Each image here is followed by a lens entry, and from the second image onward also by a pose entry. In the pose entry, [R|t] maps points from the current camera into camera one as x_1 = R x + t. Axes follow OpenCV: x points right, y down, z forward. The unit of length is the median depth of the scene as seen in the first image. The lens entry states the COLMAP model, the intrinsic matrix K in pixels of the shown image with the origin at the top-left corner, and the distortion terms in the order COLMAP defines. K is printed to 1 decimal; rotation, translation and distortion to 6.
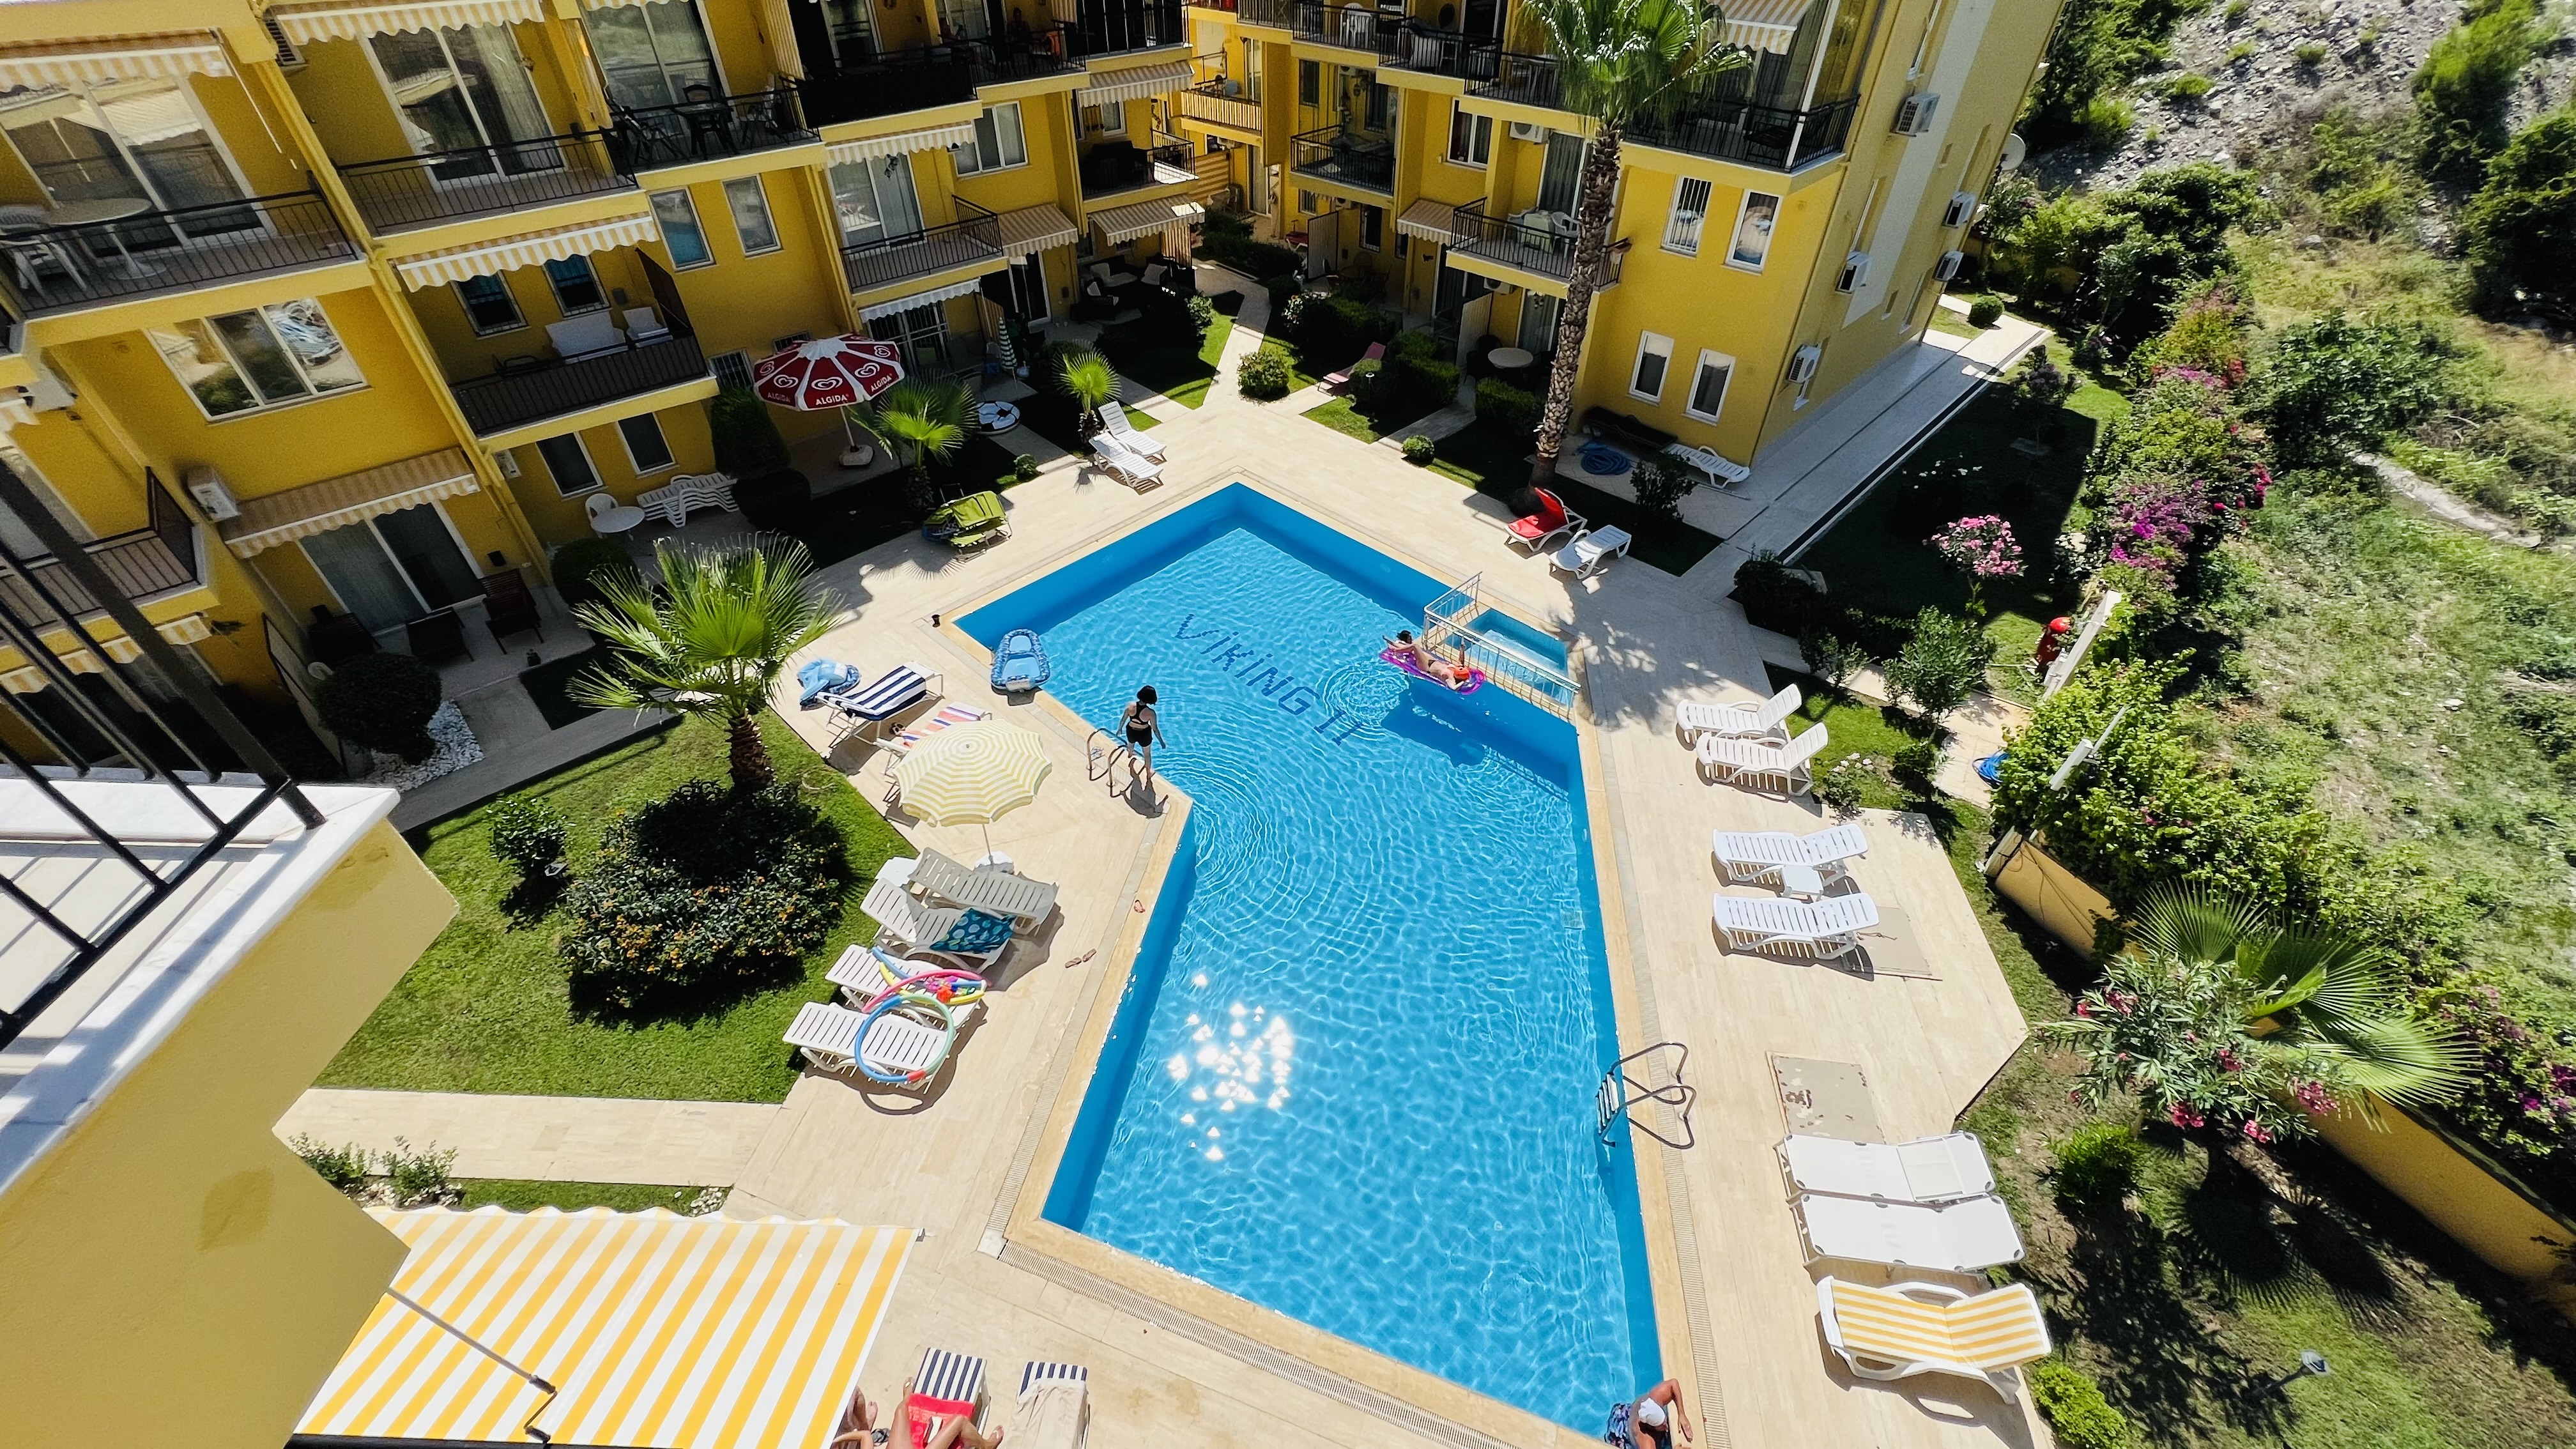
lens RADIAL K [[1033.7, 0, 1278.2], [0, 1033.7, 716.8], [0, 0, 1]] dist [-0.001473, 0.000124]
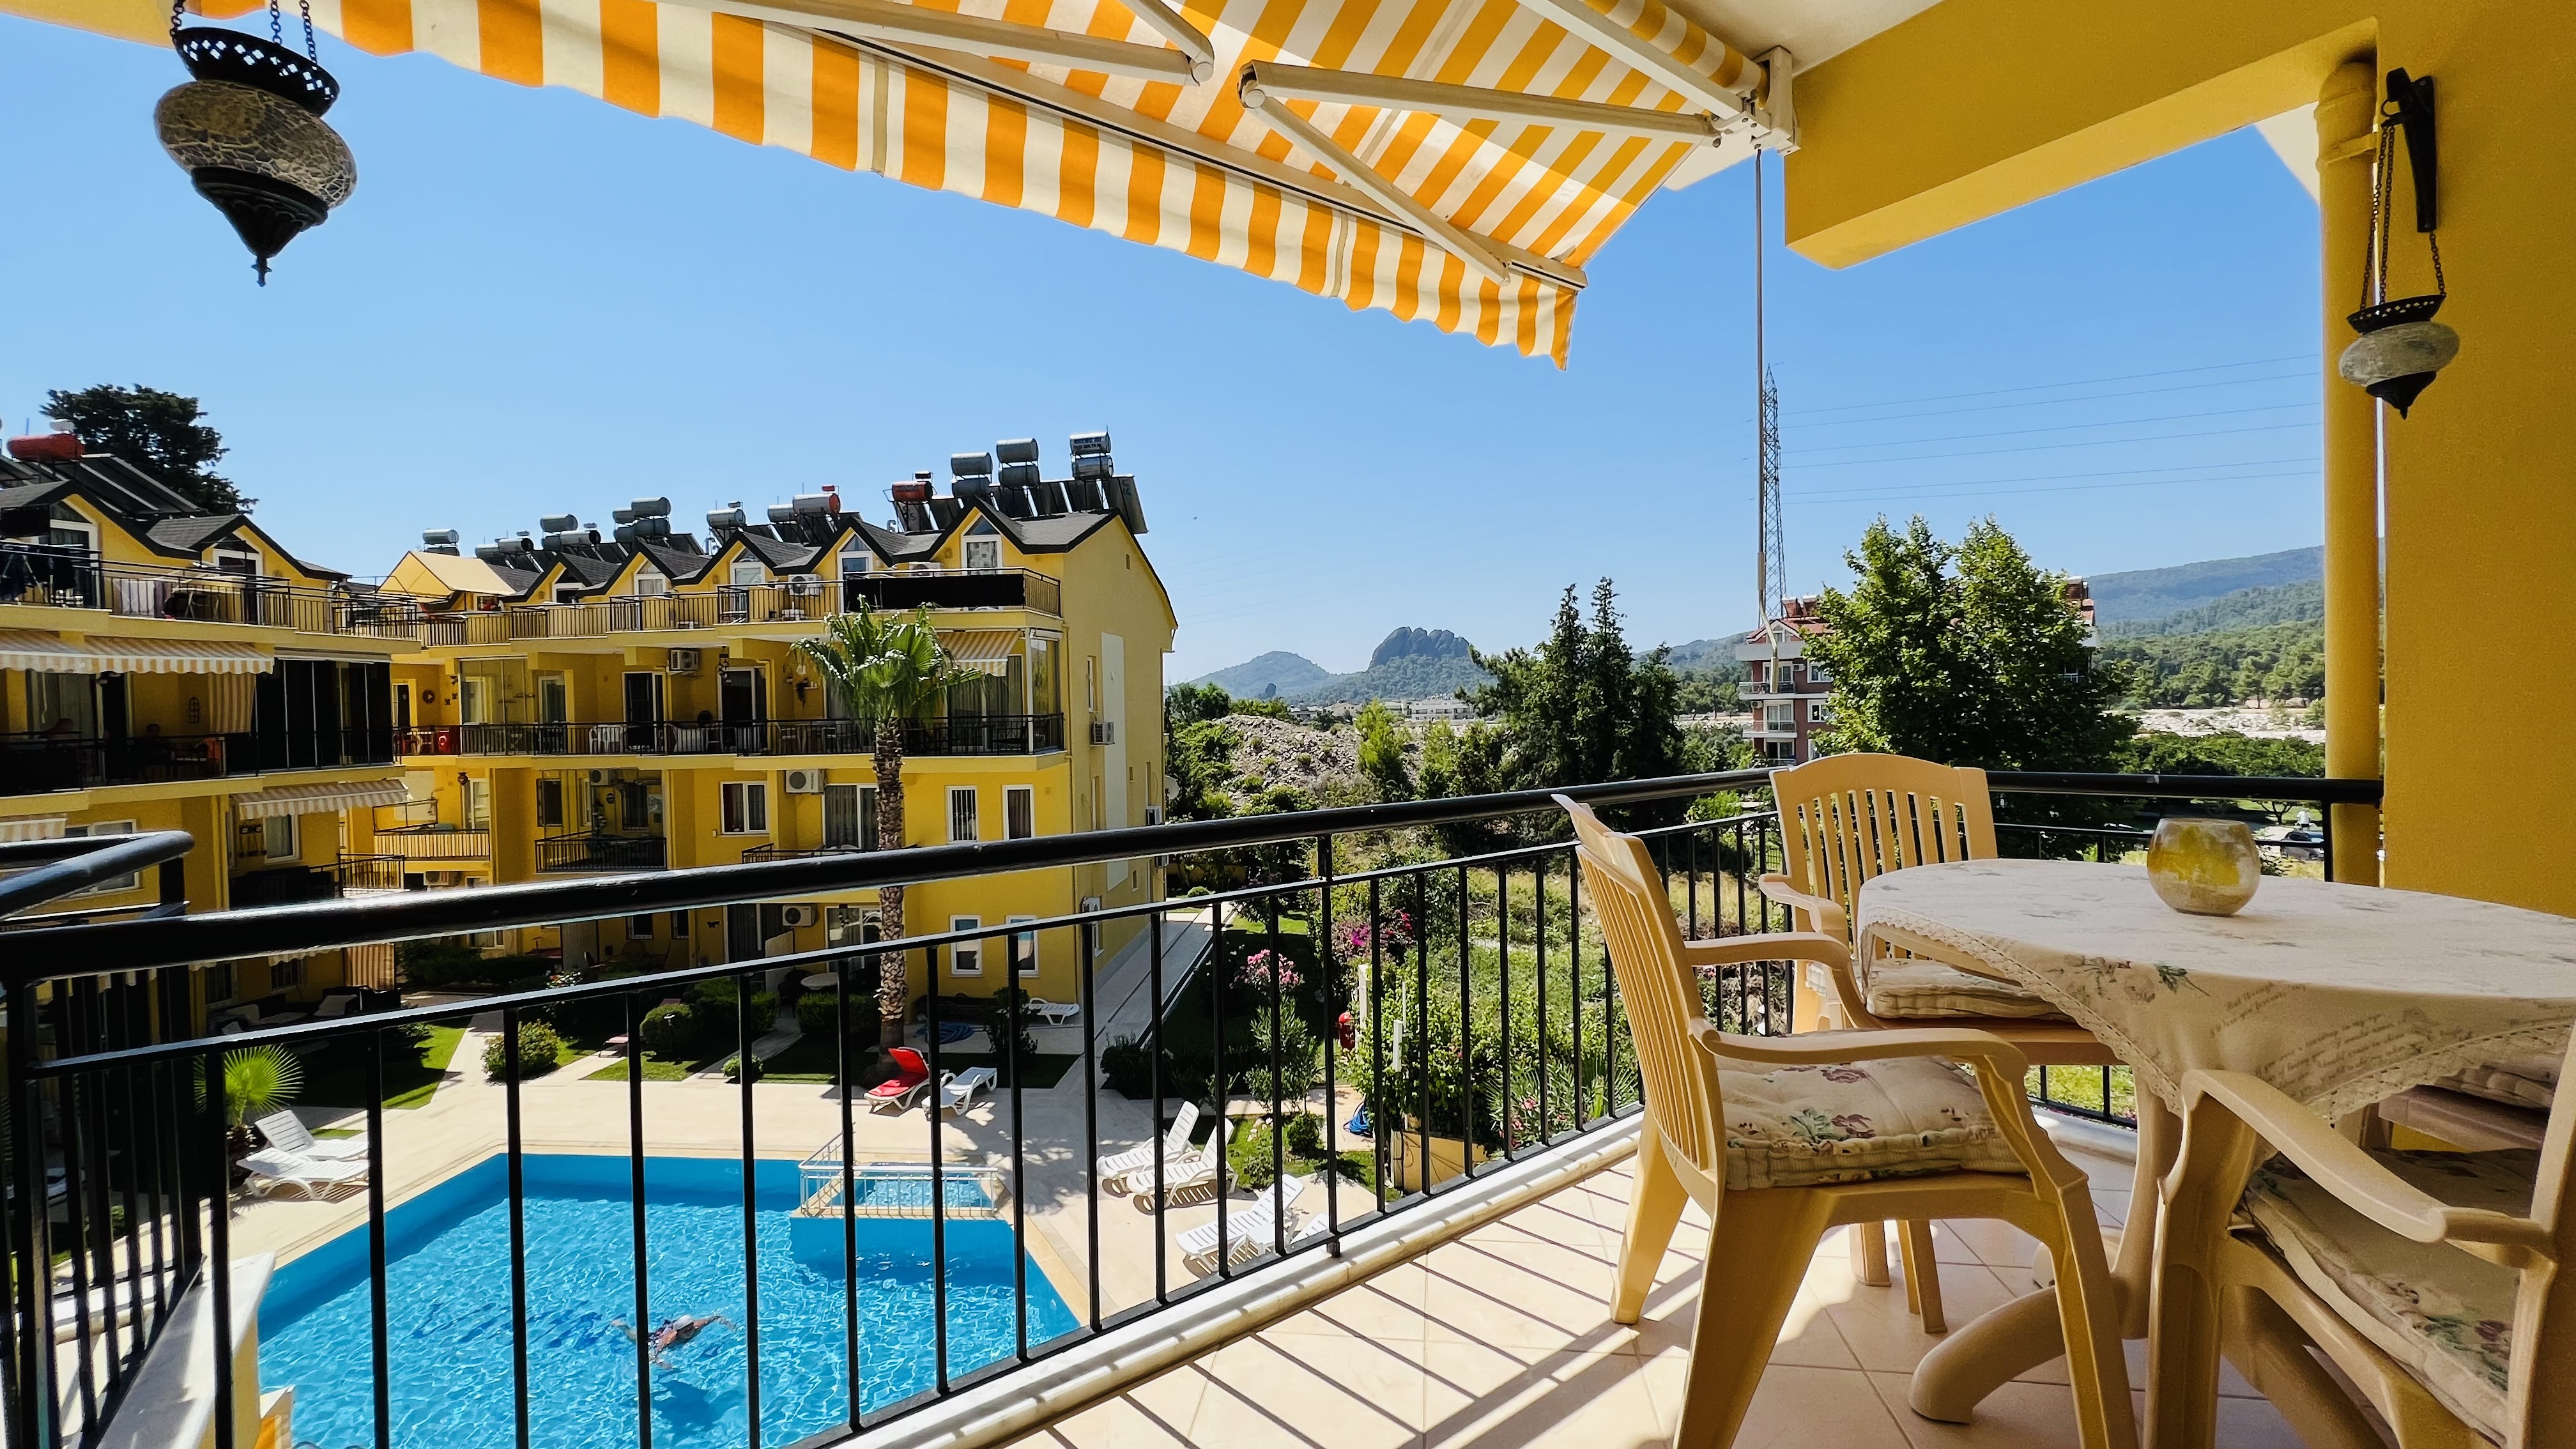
lens RADIAL K [[1030.5, 0, 1280.9], [0, 1030.5, 717.8], [0, 0, 1]] dist [-0.001750, -0.000073]
pose [[0.776819, -0.025601, 0.629204, -0.058464], [0.430837, 0.750328, -0.501385, 0.164374], [-0.459274, 0.660570, 0.593899, 0.036268]]
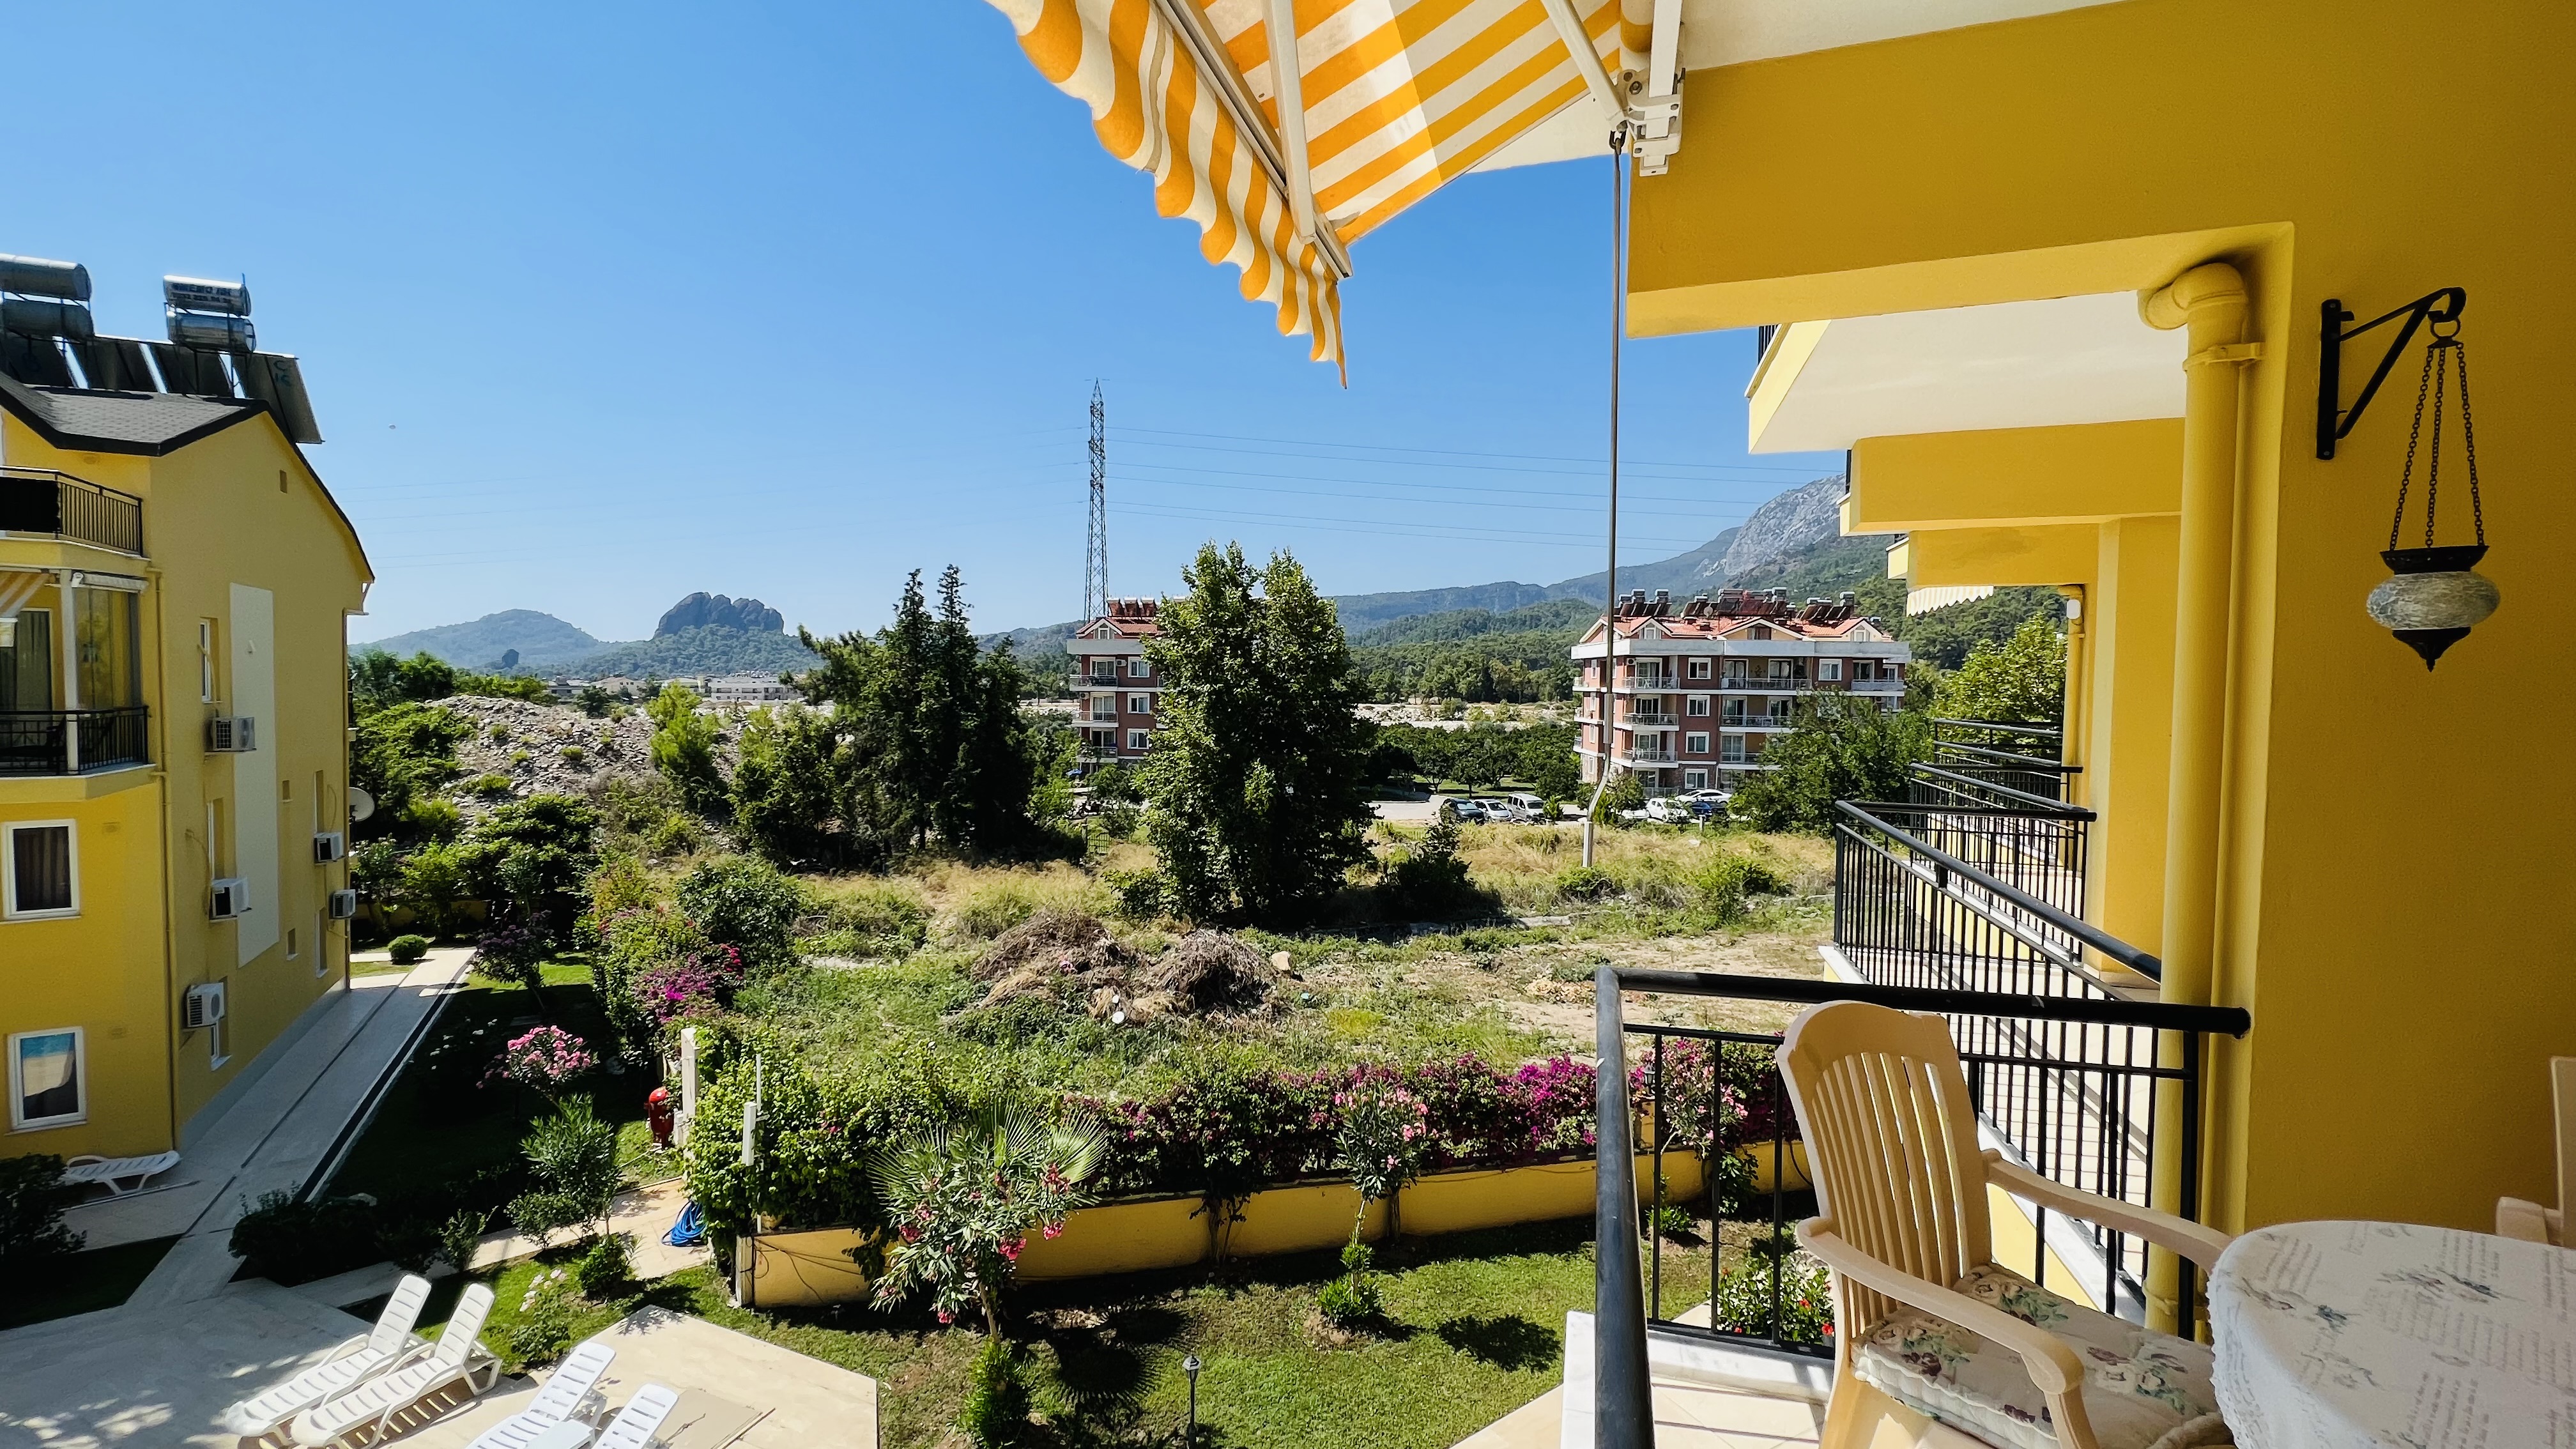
lens RADIAL K [[1029.3, 0, 1280.4], [0, 1029.3, 718.0], [0, 0, 1]] dist [-0.001471, 0.000489]
pose [[0.254392, -0.030423, 0.966623, -0.033276], [0.628825, 0.764576, -0.141428, 0.108465], [-0.734754, 0.643815, 0.213633, 0.073399]]
